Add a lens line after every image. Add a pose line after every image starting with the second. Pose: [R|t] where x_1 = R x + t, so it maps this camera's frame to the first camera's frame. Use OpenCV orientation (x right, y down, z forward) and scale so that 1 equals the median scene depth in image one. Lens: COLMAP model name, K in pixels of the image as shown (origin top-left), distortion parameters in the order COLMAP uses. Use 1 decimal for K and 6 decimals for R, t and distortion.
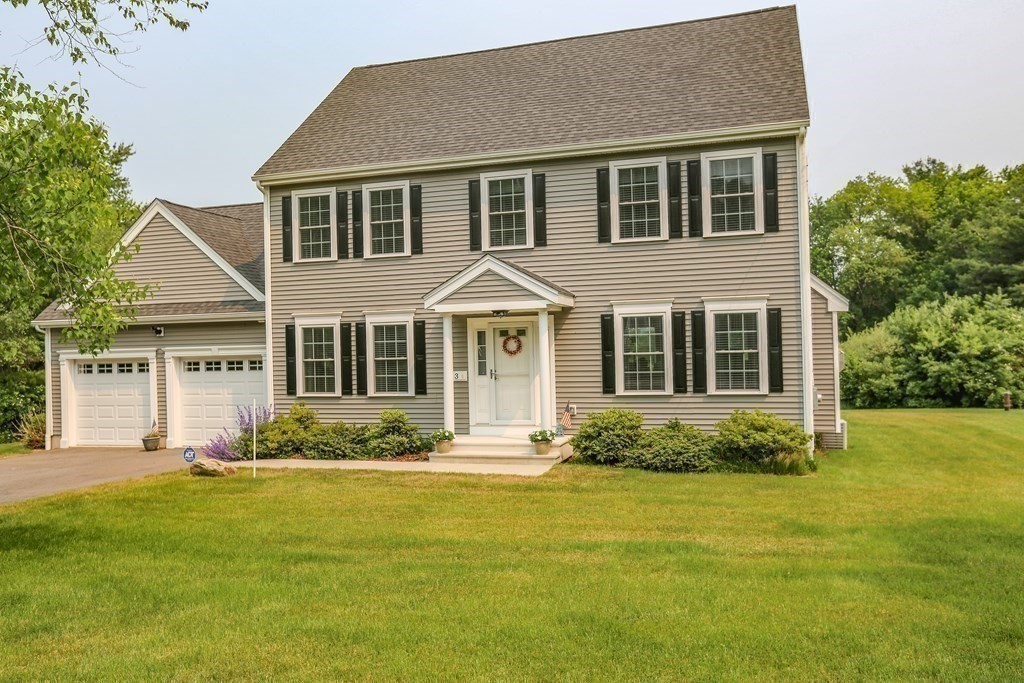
lens RADIAL K [[796.1, 0, 509.0], [0, 796.1, 336.3], [0, 0, 1]] dist [0.032642, 0.011786]
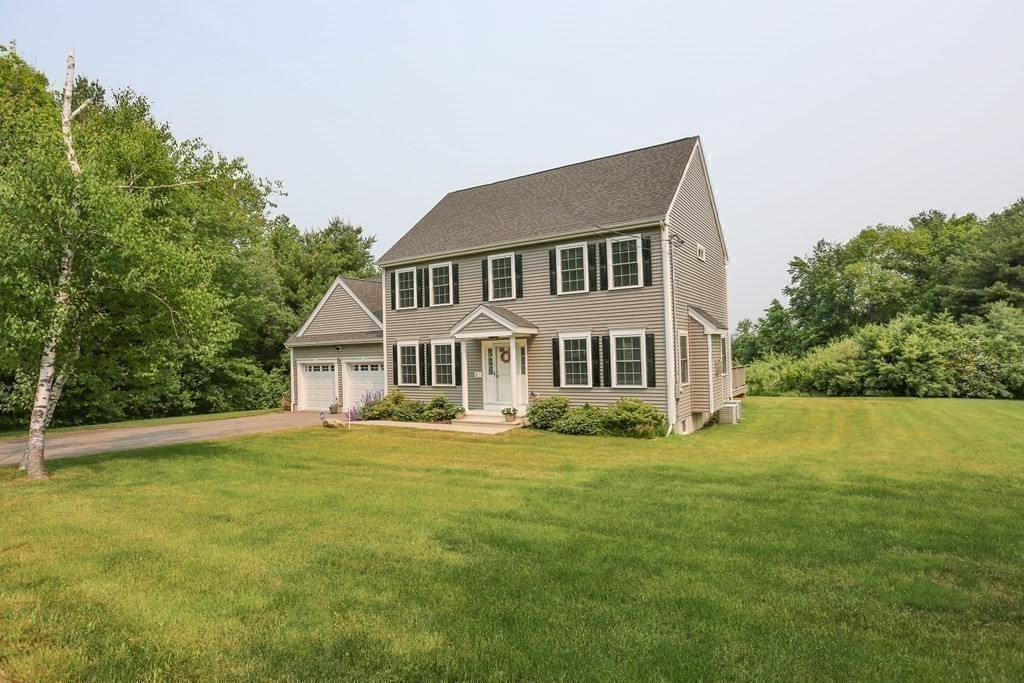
lens RADIAL K [[529.3, 0, 512.4], [0, 529.3, 341.3], [0, 0, 1]] dist [-0.019841, 0.004953]
pose [[0.968320, -0.009621, -0.249527, 0.279460], [0.008602, 0.999950, -0.005176, -0.014671], [0.249564, 0.002866, 0.968354, -0.073855]]
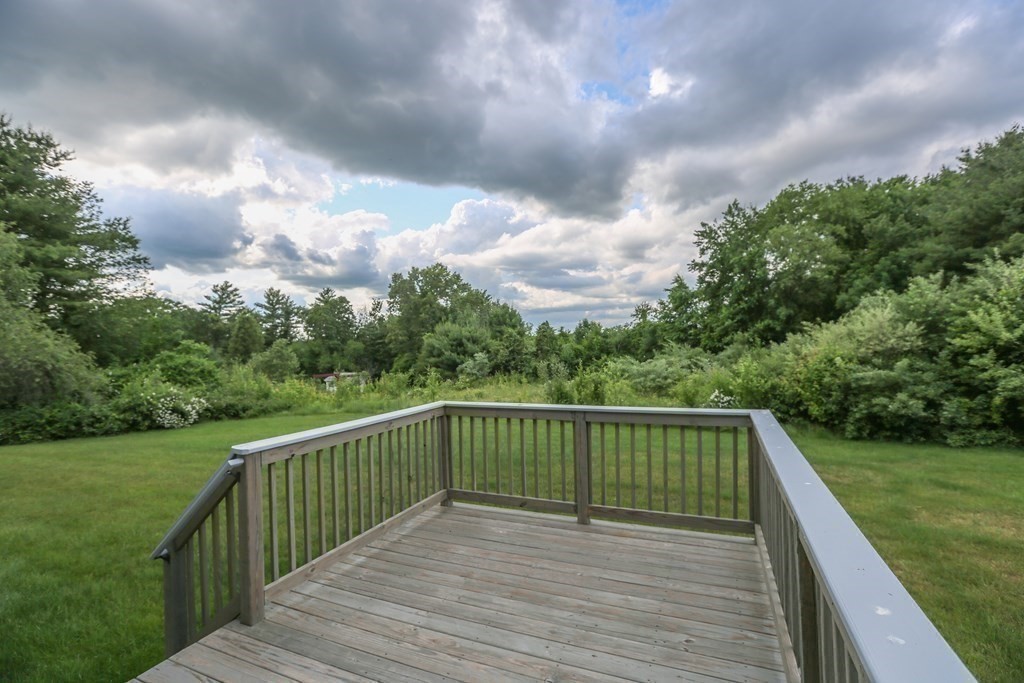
lens RADIAL K [[463.7, 0, 508.4], [0, 463.7, 342.3], [0, 0, 1]] dist [-0.025485, 0.002975]
pose [[0.994514, -0.011596, -0.103958, 0.468221], [0.012773, 0.999862, 0.010666, 0.015651], [0.103820, -0.011935, 0.994524, 1.370741]]
